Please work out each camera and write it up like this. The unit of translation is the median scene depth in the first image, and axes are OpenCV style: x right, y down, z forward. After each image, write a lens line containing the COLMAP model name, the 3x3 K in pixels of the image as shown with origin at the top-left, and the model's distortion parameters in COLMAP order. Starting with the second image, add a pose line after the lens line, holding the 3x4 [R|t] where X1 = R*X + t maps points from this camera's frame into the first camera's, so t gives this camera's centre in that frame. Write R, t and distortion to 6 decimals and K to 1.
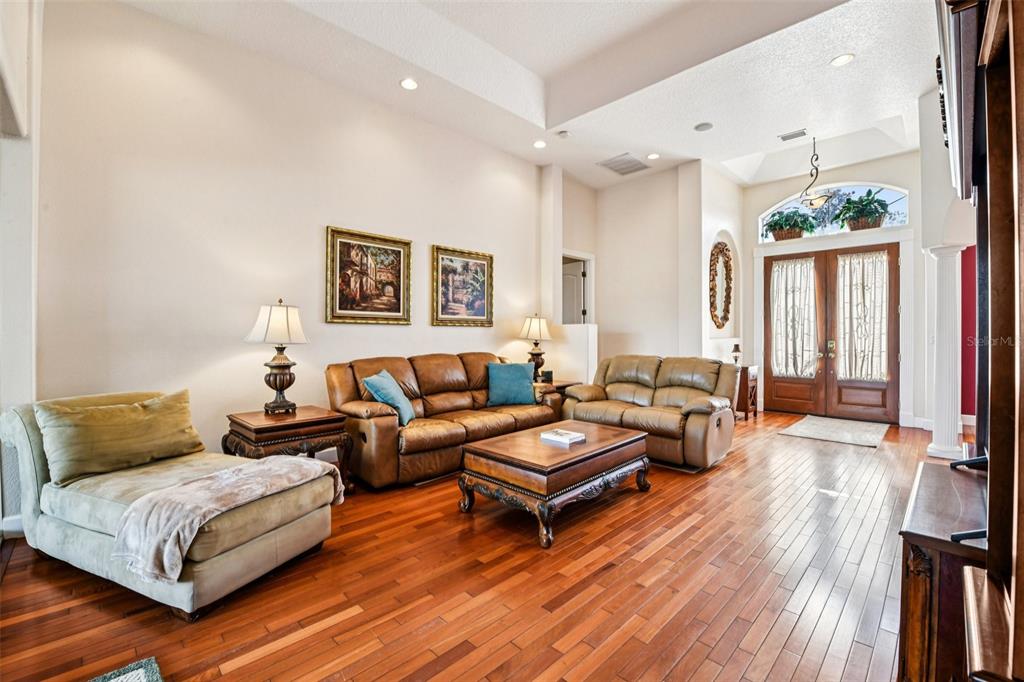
lens RADIAL K [[442.8, 0, 512.0], [0, 442.8, 341.0], [0, 0, 1]] dist [-0.019383, -0.000638]
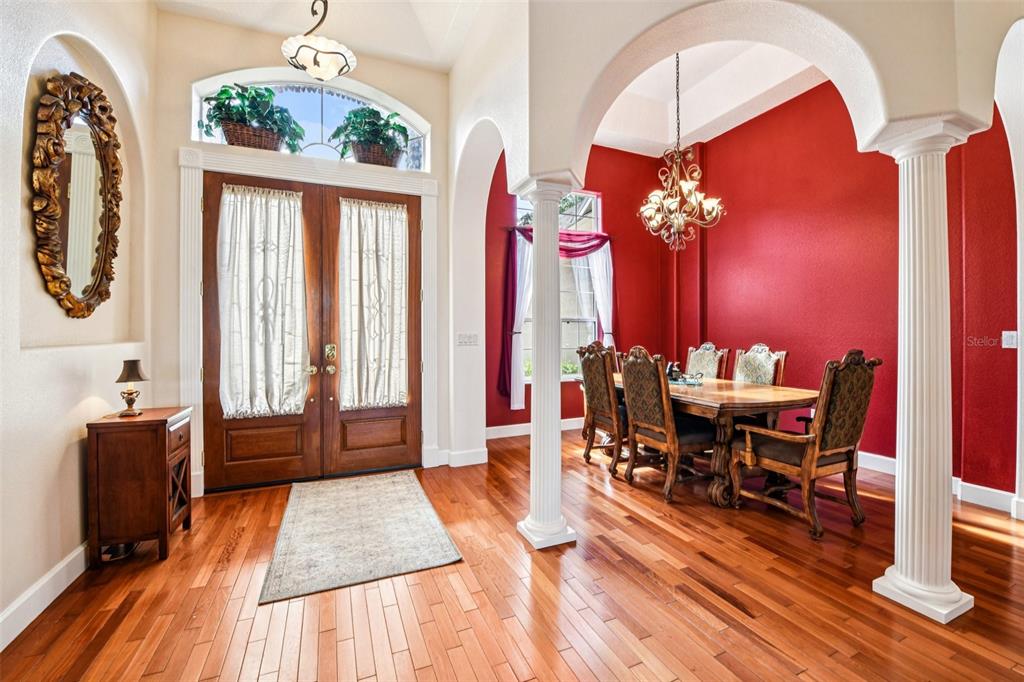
lens RADIAL K [[416.9, 0, 508.5], [0, 416.9, 331.4], [0, 0, 1]] dist [-0.023807, -0.000158]
pose [[0.377329, -0.000021, 0.926079, 0.310841], [0.012960, 0.999902, -0.005258, -0.011274], [-0.925989, 0.013986, 0.377292, 0.573182]]
